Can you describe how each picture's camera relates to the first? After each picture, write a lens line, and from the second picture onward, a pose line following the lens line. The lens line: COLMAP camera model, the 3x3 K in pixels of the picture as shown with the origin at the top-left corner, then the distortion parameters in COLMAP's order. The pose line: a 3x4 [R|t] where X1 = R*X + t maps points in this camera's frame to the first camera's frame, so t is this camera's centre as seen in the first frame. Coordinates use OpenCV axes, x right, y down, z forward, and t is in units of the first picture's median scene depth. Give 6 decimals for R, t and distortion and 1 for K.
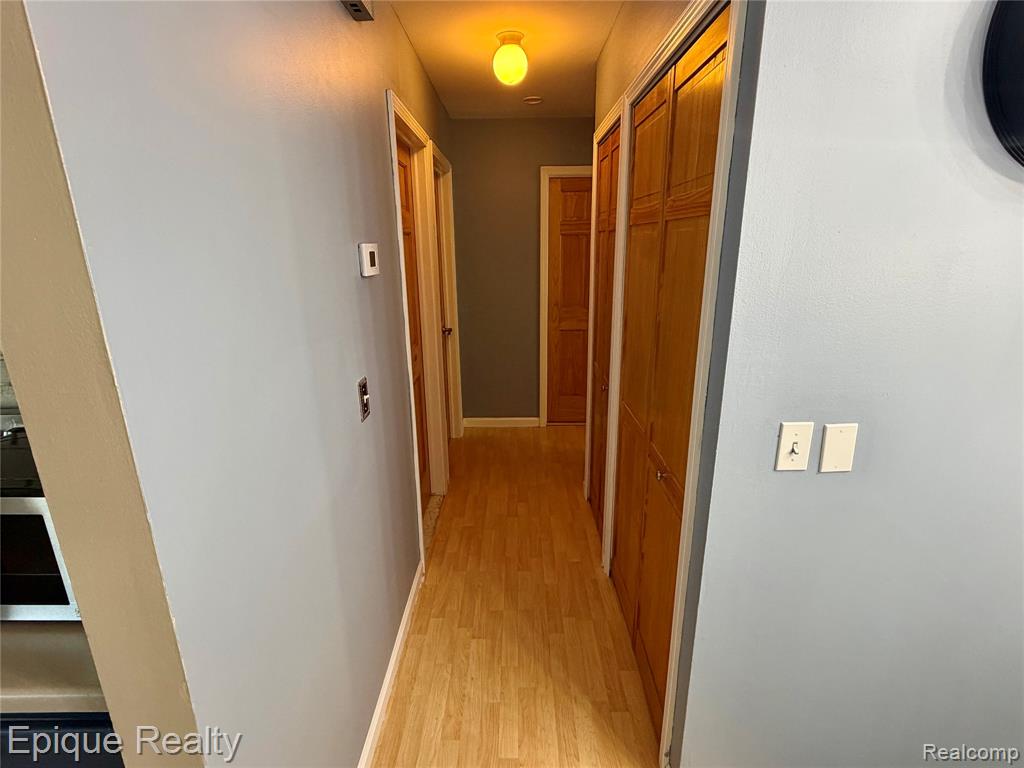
lens RADIAL K [[494.0, 0, 513.2], [0, 494.0, 383.2], [0, 0, 1]] dist [-0.000610, 0.000552]
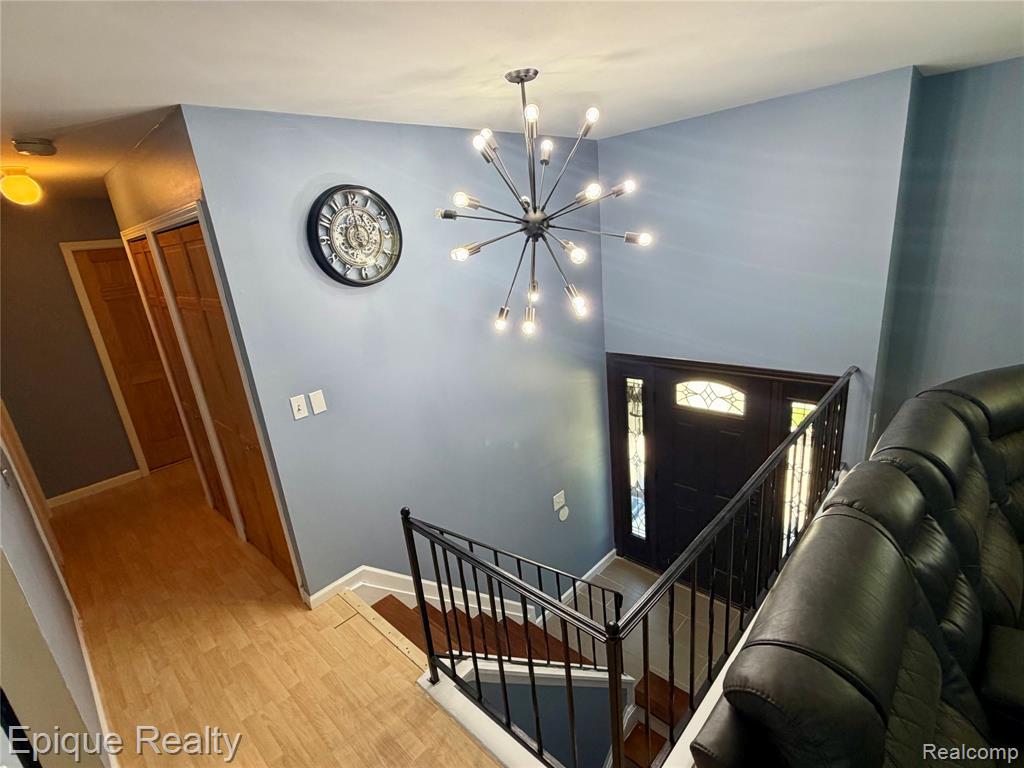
lens RADIAL K [[494.0, 0, 513.2], [0, 494.0, 383.2], [0, 0, 1]] dist [-0.000610, 0.000552]
pose [[0.683922, -0.271179, 0.677283, -0.124390], [0.285150, 0.953865, 0.093975, 0.042830], [-0.671520, 0.128856, 0.729696, -0.626453]]
